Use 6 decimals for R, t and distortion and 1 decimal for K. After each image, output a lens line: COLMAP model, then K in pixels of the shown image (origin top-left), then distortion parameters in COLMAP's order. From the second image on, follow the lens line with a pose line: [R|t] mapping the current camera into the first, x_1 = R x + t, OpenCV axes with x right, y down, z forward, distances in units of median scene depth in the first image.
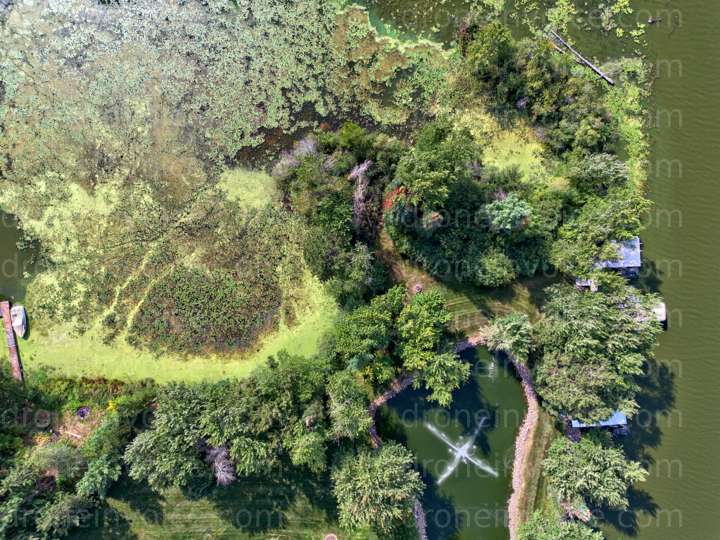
lens RADIAL K [[504.2, 0, 365.7], [0, 504.2, 271.8], [0, 0, 1]] dist [0.086923, -0.100527]
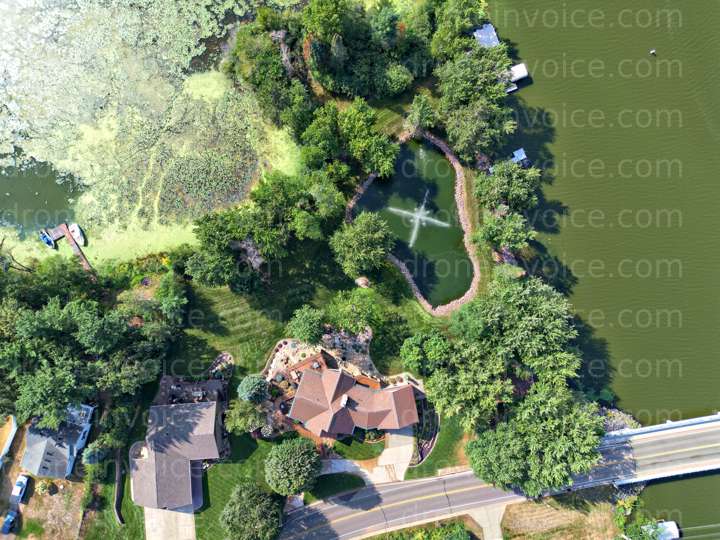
lens RADIAL K [[506.2, 0, 360.0], [0, 506.2, 270.0], [0, 0, 1]] dist [0.065997, -0.066146]
pose [[0.945071, -0.326699, 0.010418, -0.022741], [0.326684, 0.945128, 0.003191, 0.418863], [-0.010889, 0.000387, 0.999941, -0.345087]]
